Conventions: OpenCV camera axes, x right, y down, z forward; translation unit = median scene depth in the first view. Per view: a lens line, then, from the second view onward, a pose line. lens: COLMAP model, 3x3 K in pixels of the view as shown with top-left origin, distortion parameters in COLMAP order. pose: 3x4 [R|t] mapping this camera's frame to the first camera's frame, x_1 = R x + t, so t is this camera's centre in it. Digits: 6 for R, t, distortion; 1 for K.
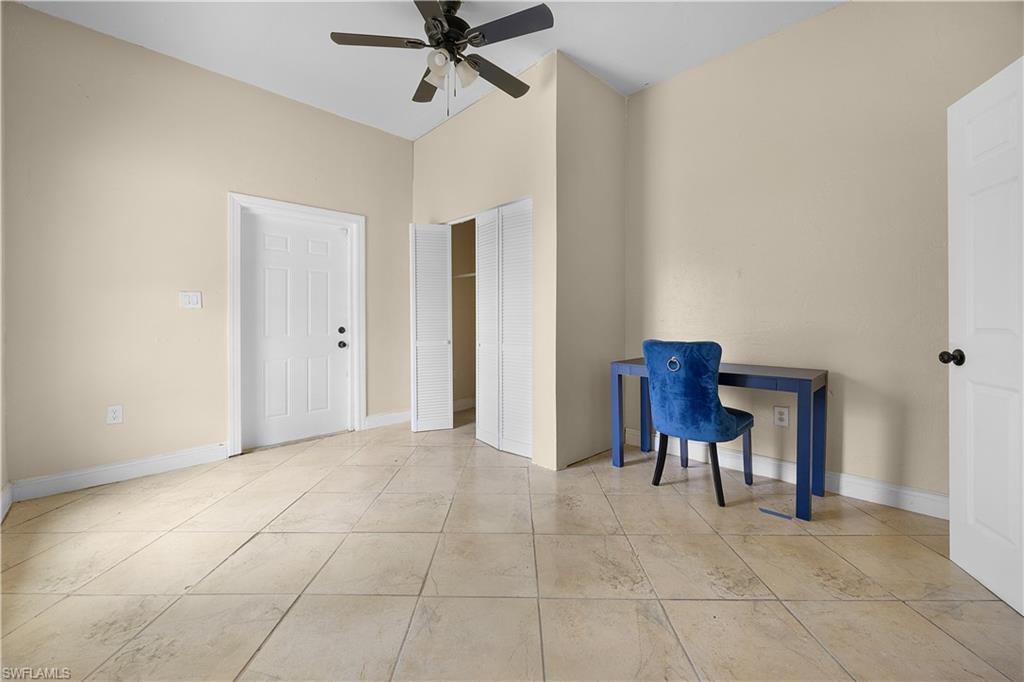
lens RADIAL K [[399.4, 0, 514.6], [0, 399.4, 321.0], [0, 0, 1]] dist [-0.008463, 0.002556]
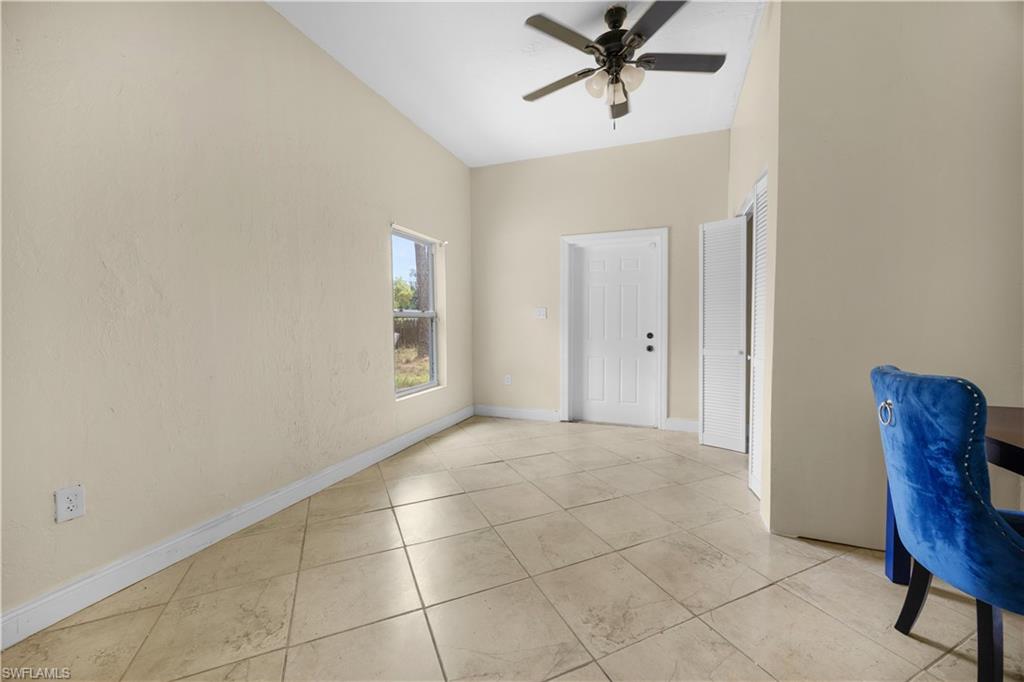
lens RADIAL K [[399.4, 0, 516.4], [0, 399.4, 334.4], [0, 0, 1]] dist [-0.008463, 0.002556]
pose [[0.422832, 0.024322, -0.905882, 0.539388], [-0.004029, 0.999680, 0.024960, -0.007739], [0.906199, -0.006904, 0.422795, 0.255209]]
